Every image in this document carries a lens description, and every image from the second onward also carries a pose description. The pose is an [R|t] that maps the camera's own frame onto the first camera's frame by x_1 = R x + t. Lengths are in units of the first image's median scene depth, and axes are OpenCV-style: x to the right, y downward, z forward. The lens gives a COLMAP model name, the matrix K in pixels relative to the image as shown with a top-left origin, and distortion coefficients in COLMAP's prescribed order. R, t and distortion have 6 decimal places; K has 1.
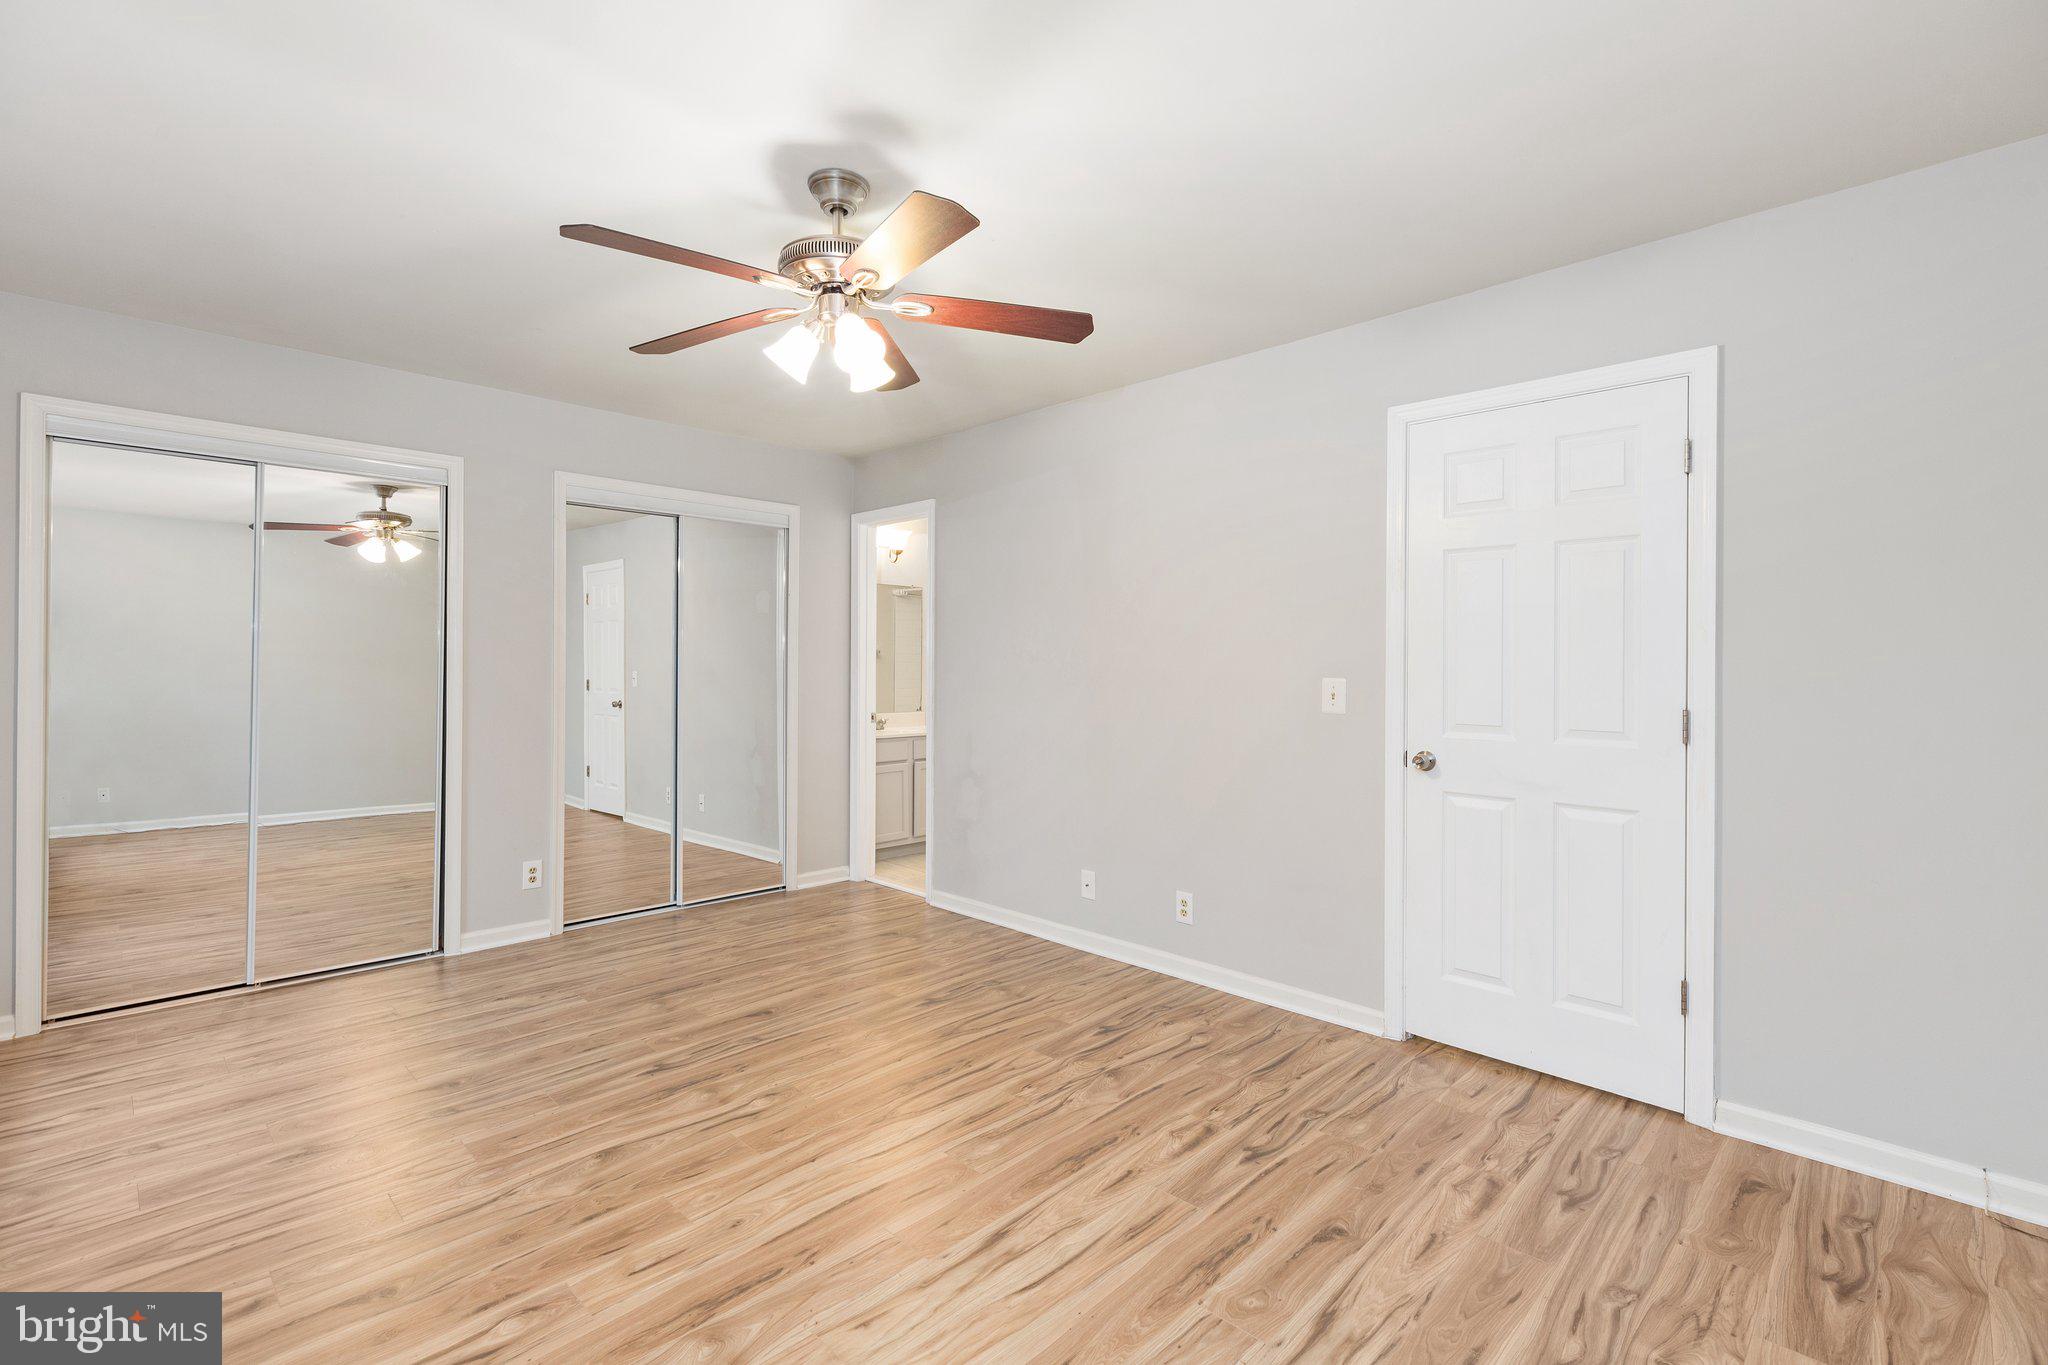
lens RADIAL K [[916.3, 0, 992.5], [0, 916.3, 661.7], [0, 0, 1]] dist [-0.001865, 0.003988]
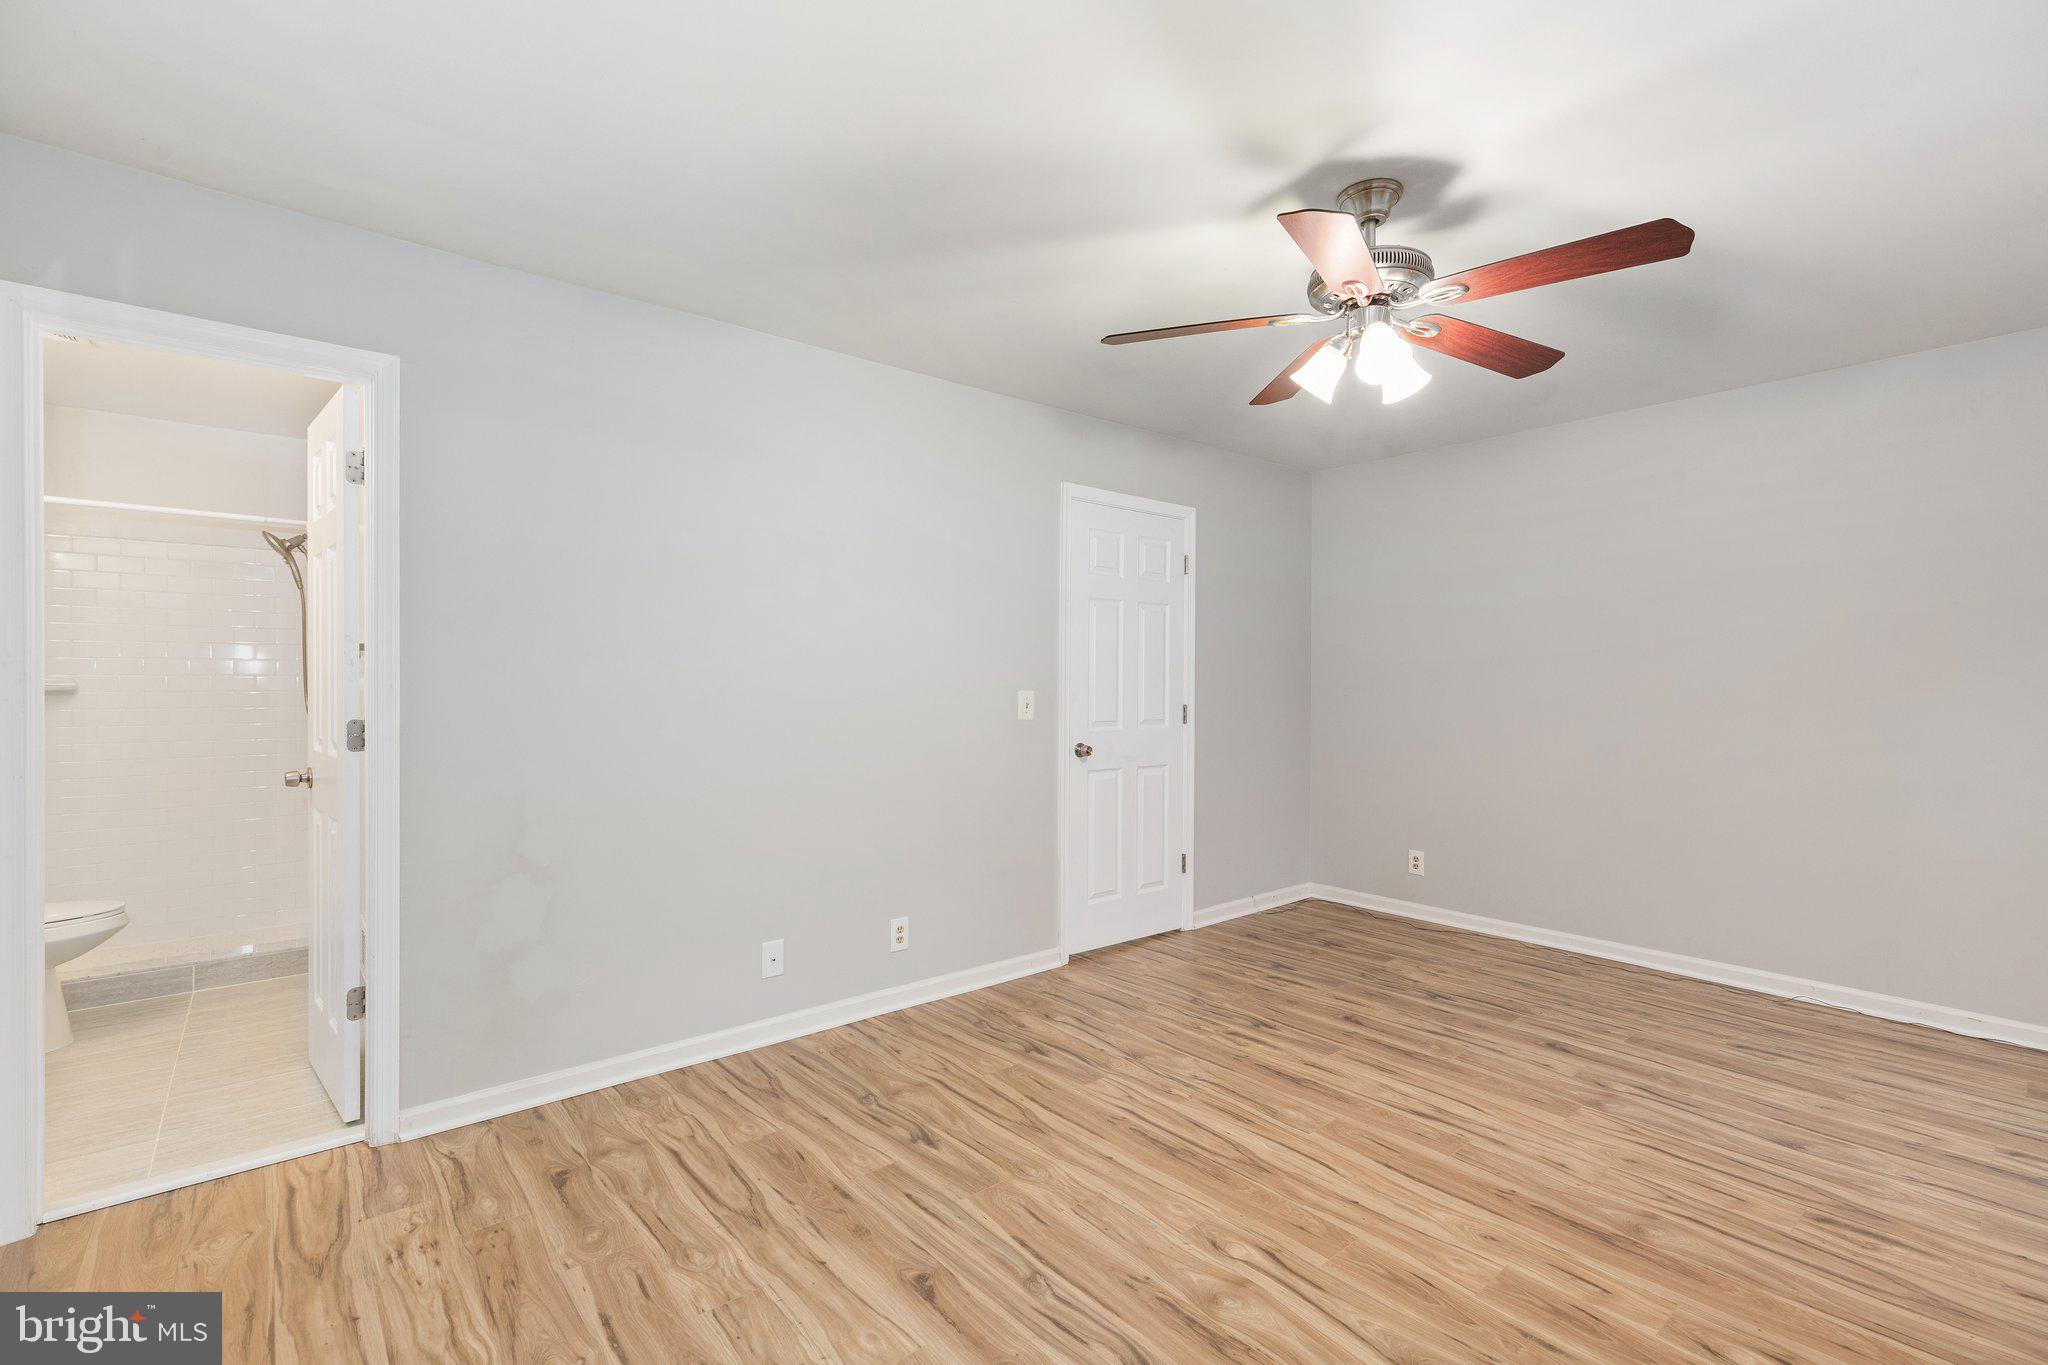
lens RADIAL K [[916.3, 0, 1040.0], [0, 916.3, 675.2], [0, 0, 1]] dist [-0.001865, 0.003988]
pose [[0.077802, -0.000768, 0.996969, -0.994571], [-0.005078, 0.999986, 0.001166, -0.004374], [-0.996956, -0.005153, 0.077797, 1.064347]]
